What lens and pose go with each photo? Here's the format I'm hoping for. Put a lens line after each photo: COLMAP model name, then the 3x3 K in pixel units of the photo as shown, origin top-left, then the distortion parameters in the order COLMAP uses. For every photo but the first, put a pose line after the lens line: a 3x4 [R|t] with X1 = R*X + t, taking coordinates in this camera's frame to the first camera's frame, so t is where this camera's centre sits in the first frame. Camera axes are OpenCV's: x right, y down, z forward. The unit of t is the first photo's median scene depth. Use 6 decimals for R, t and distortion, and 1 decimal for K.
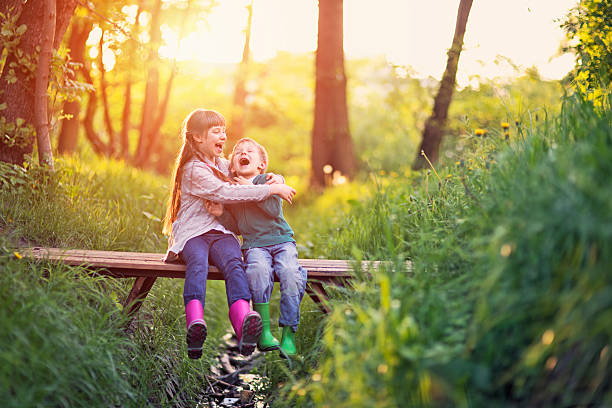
lens RADIAL K [[1487.6, 0, 306.0], [0, 1487.6, 204.0], [0, 0, 1]] dist [0.057016, -0.631181]
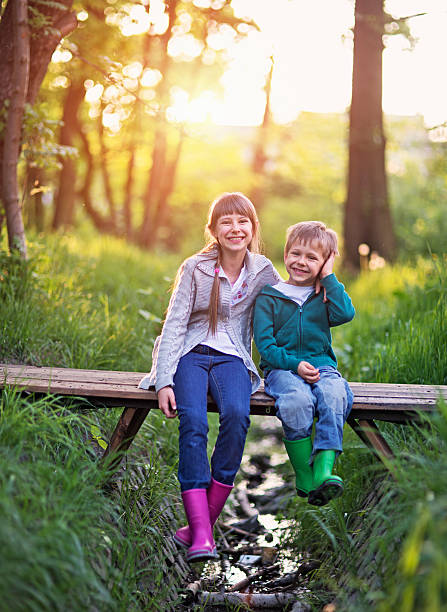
lens RADIAL K [[1628.8, 0, 224.1], [0, 1628.8, 353.9], [0, 0, 1]] dist [0.003578, -0.302307]
pose [[0.997872, 0.007323, -0.064789, -0.008410], [-0.004422, 0.998986, 0.044799, -0.010650], [0.065052, -0.044417, 0.996893, 0.141287]]
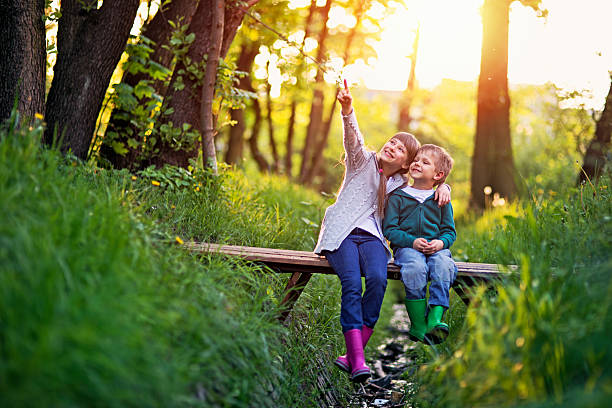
lens RADIAL K [[1487.6, 0, 306.0], [0, 1487.6, 204.0], [0, 0, 1]] dist [0.057016, -0.631181]
pose [[0.993675, 0.026322, -0.109161, 0.005382], [-0.028461, 0.999431, -0.018085, 0.014662], [0.108623, 0.021078, 0.993860, -0.020156]]
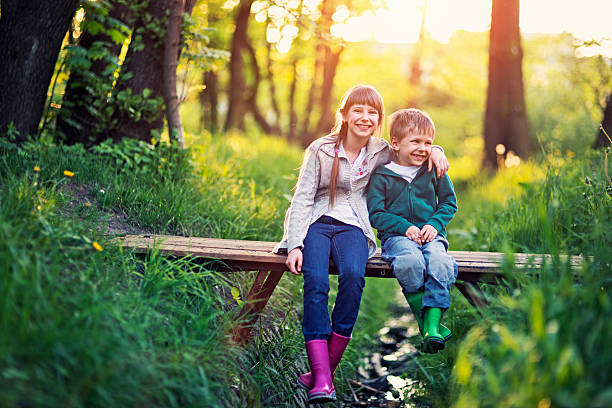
lens RADIAL K [[1487.6, 0, 306.0], [0, 1487.6, 204.0], [0, 0, 1]] dist [0.057016, -0.631181]
pose [[0.992755, 0.006273, -0.119990, 0.011461], [-0.004826, 0.999912, 0.012341, 0.000080], [0.120057, -0.011673, 0.992698, 0.114348]]
